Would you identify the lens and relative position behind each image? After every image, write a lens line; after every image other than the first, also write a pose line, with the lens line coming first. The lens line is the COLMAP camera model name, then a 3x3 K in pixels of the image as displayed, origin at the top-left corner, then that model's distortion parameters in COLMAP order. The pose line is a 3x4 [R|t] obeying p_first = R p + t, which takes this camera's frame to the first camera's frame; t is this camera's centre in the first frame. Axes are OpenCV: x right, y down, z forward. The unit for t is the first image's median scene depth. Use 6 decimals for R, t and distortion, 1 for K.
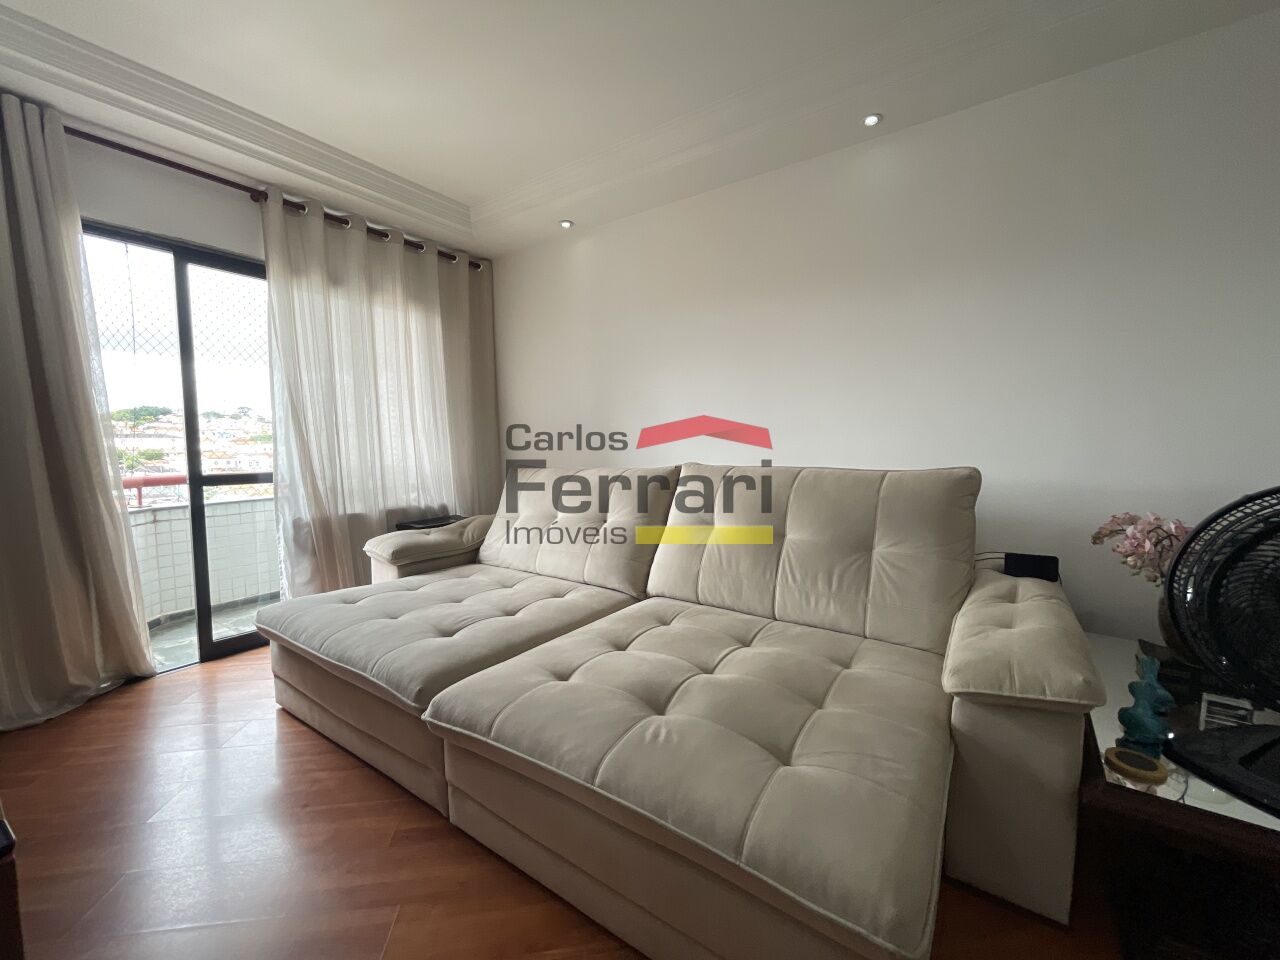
lens RADIAL K [[518.6, 0, 638.0], [0, 518.6, 482.4], [0, 0, 1]] dist [0.004735, 0.001091]
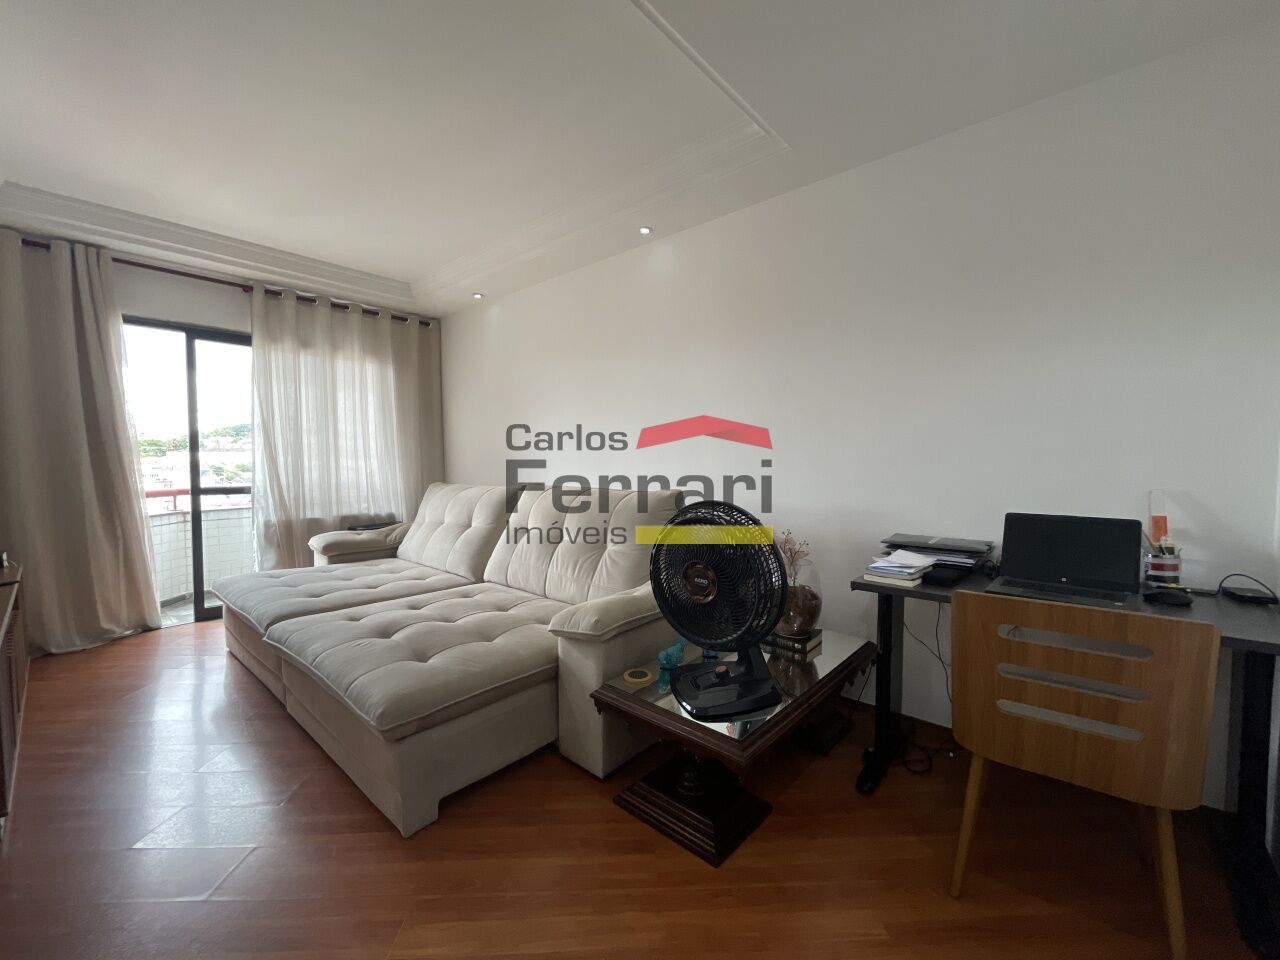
lens RADIAL K [[518.6, 0, 640.6], [0, 518.6, 484.5], [0, 0, 1]] dist [0.004735, 0.001091]
pose [[0.994076, 0.012373, -0.107976, 0.465881], [-0.015254, 0.999548, -0.025891, -0.003898], [0.107607, 0.027384, 0.993816, -0.251453]]
